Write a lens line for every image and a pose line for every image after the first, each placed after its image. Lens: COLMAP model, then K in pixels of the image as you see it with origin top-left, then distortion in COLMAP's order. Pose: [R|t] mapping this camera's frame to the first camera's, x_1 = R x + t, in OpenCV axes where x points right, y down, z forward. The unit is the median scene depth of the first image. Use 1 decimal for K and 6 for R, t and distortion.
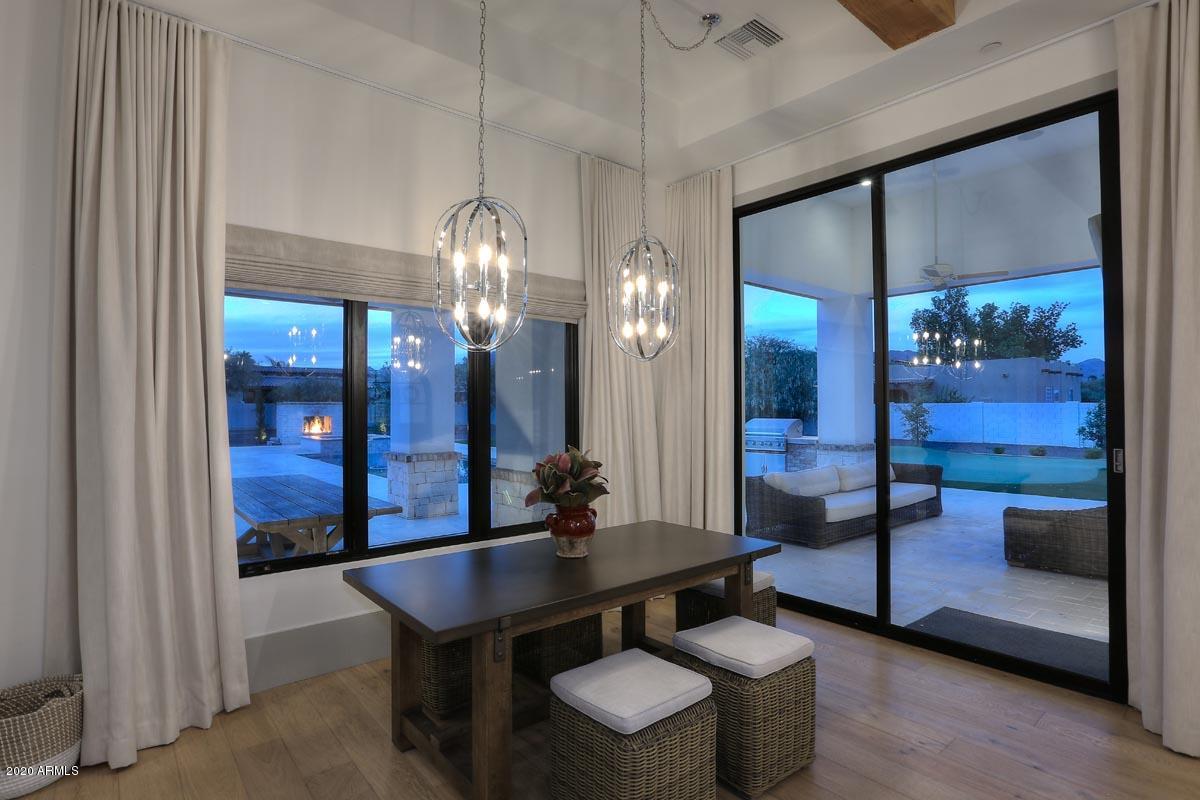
lens RADIAL K [[608.8, 0, 603.3], [0, 608.8, 405.1], [0, 0, 1]] dist [-0.008224, -0.000024]
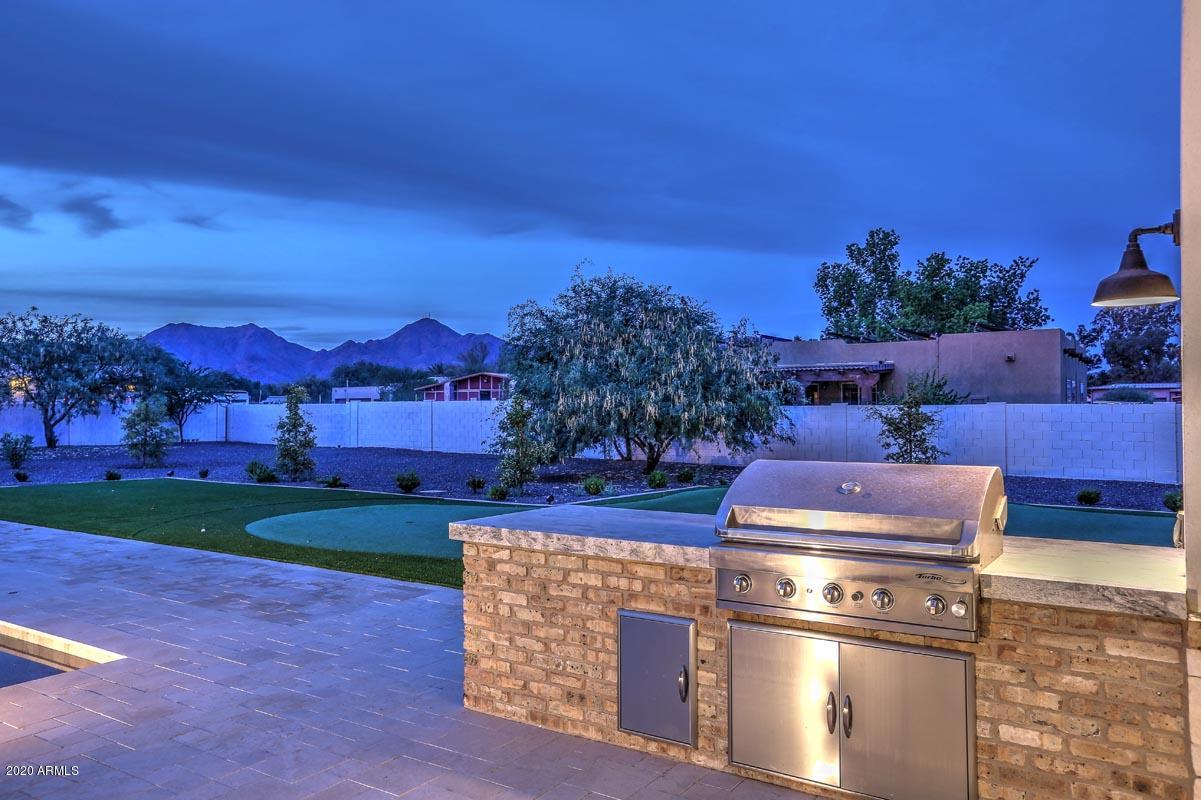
lens RADIAL K [[870.4, 0, 609.0], [0, 870.4, 403.0], [0, 0, 1]] dist [-0.009977, 0.010658]
pose [[0.958774, 0.003239, 0.284152, 0.039643], [-0.001178, 0.999972, -0.007425, 0.001166], [-0.284168, 0.006785, 0.958750, 0.259316]]
